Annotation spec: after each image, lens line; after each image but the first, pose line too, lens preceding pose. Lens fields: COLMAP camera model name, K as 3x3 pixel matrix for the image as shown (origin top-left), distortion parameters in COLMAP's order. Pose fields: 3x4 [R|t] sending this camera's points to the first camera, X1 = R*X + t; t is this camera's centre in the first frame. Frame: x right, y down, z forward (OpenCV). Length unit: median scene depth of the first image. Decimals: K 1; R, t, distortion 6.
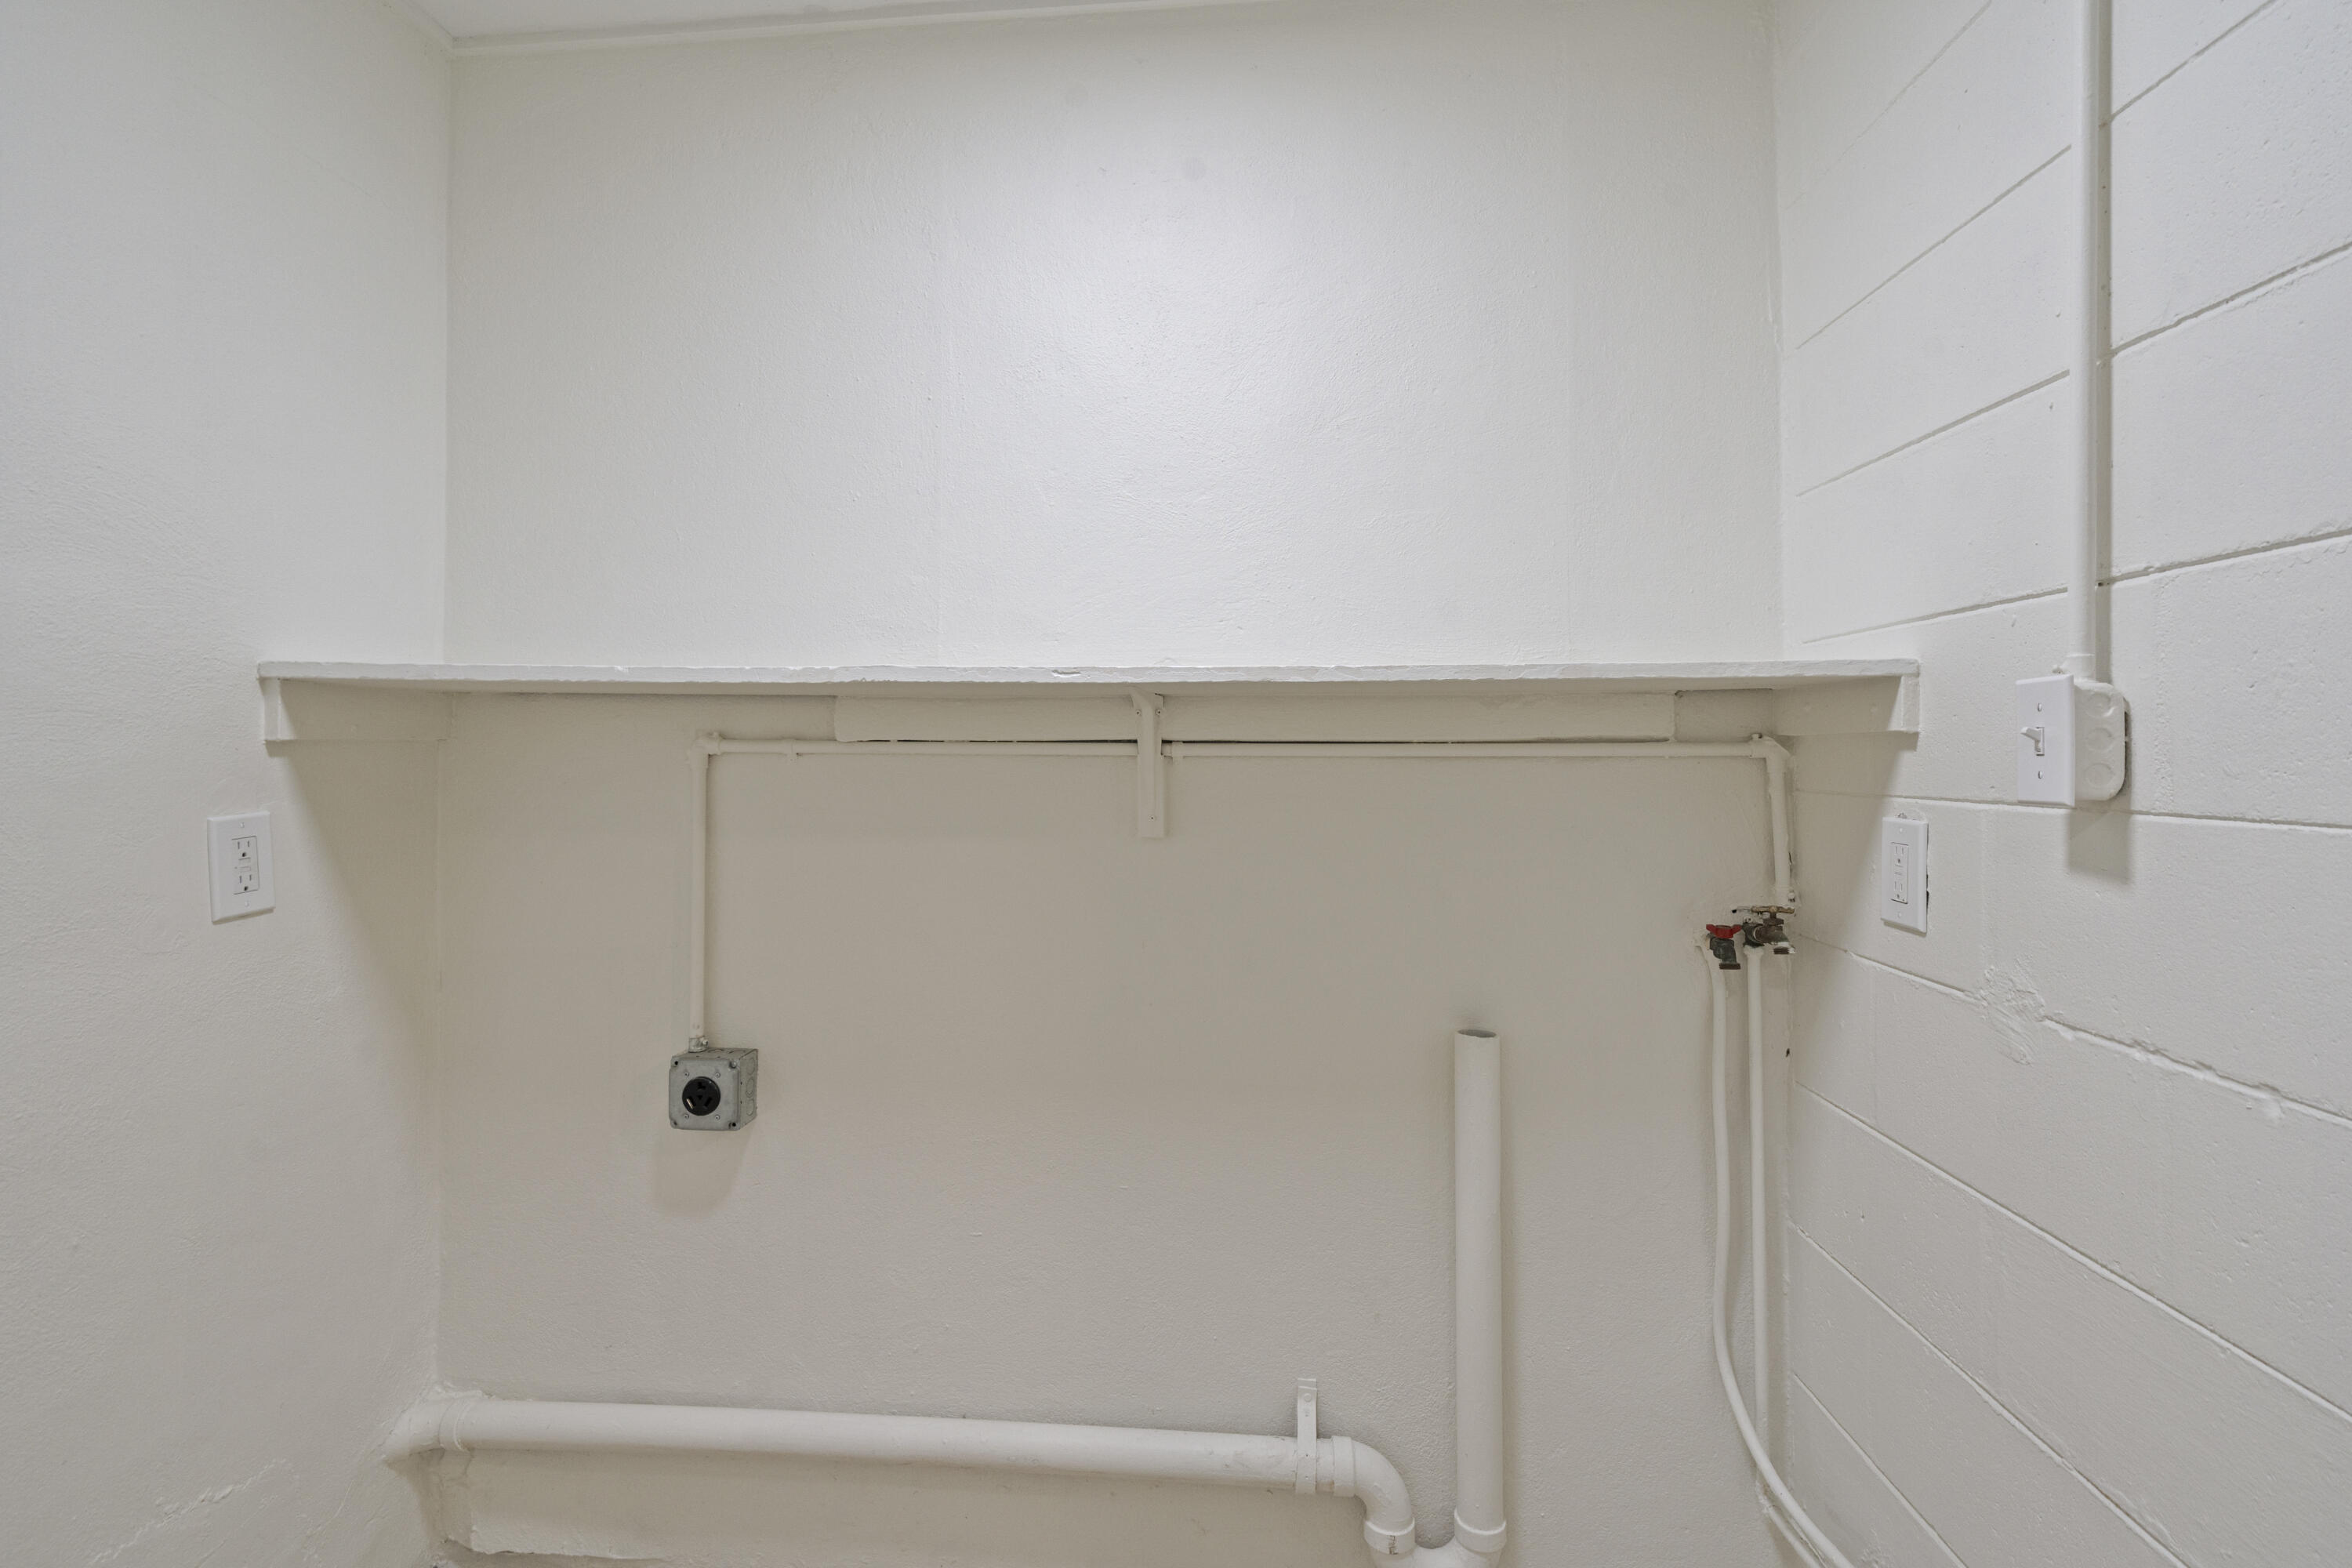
lens RADIAL K [[1066.2, 0, 1174.6], [0, 1066.2, 749.8], [0, 0, 1]] dist [-0.010091, 0.004064]
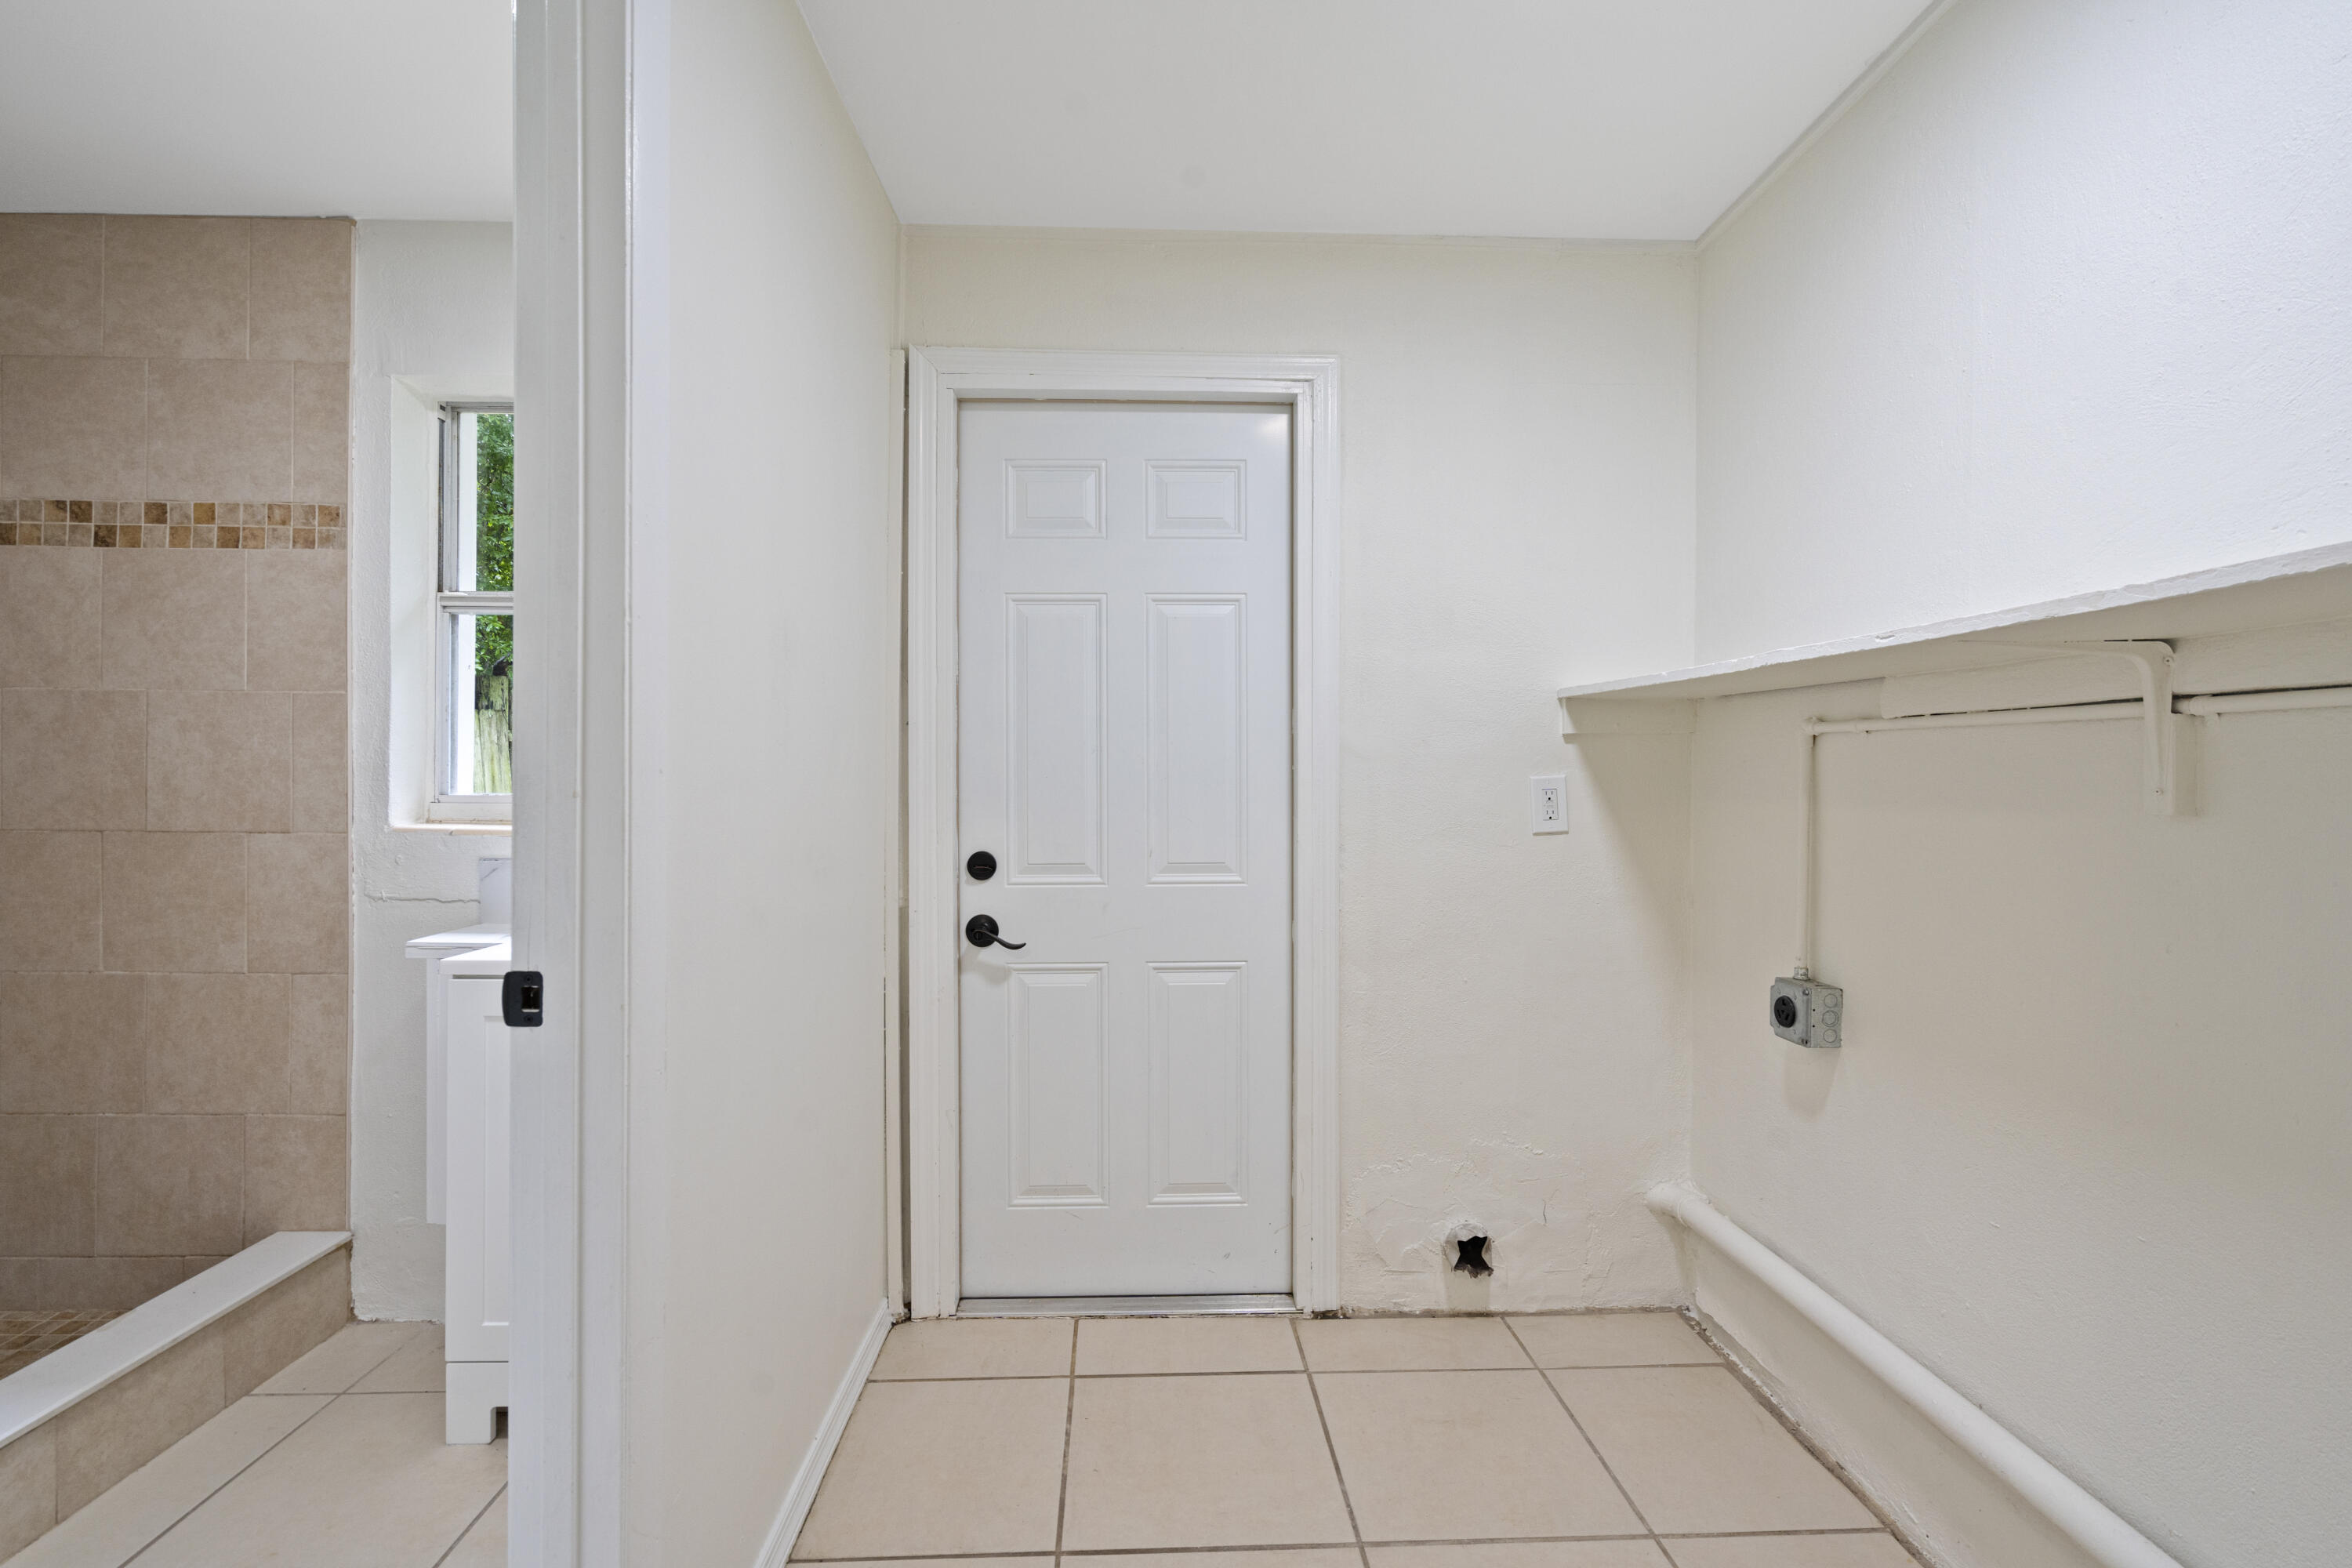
lens RADIAL K [[1052.5, 0, 1177.0], [0, 1052.5, 770.4], [0, 0, 1]] dist [-0.002803, 0.000383]
pose [[0.100240, -0.003956, -0.994955, 0.696542], [0.000532, 0.999992, -0.003922, 0.050219], [0.994963, -0.000136, 0.100241, 0.175922]]
